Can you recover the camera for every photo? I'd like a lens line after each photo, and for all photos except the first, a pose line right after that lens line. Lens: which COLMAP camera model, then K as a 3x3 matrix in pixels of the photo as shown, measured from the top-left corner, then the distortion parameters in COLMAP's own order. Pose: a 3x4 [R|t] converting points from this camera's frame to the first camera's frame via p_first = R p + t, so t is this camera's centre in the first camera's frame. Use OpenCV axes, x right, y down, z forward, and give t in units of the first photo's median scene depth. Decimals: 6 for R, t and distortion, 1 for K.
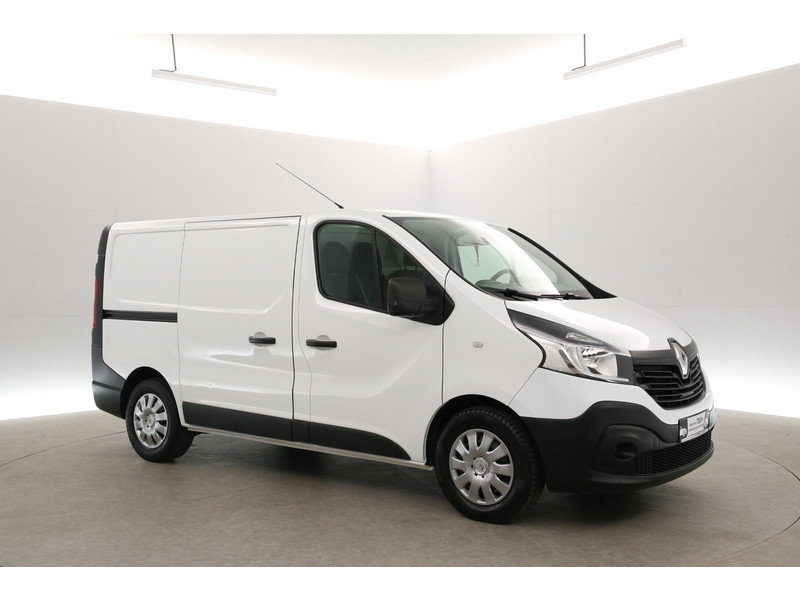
lens RADIAL K [[789.0, 0, 400.0], [0, 789.0, 300.0], [0, 0, 1]] dist [0.000001, -0.000063]
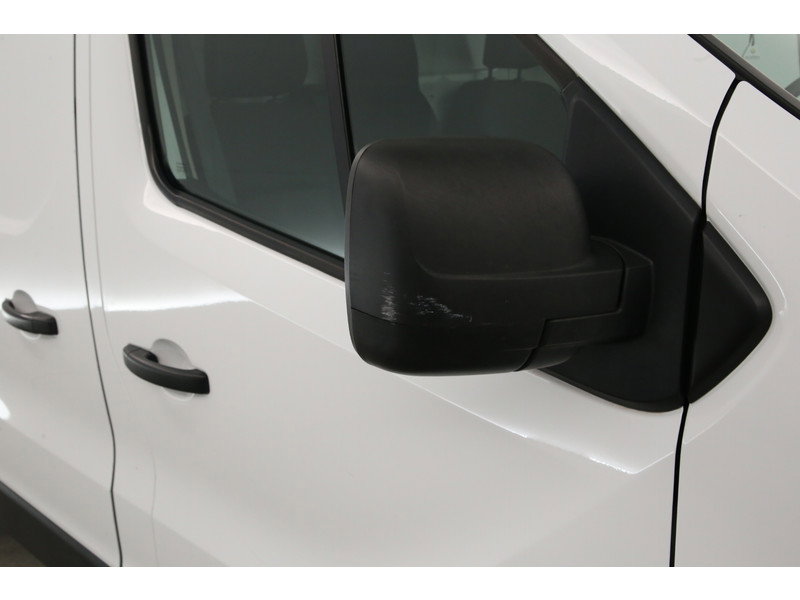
lens RADIAL K [[854.3, 0, 400.0], [0, 854.3, 300.0], [0, 0, 1]] dist [-0.001135, -0.000221]
pose [[0.994023, 0.001066, -0.109165, 0.013581], [0.022434, 0.976616, 0.213815, -0.029716], [0.106840, -0.214986, 0.970755, 0.732676]]
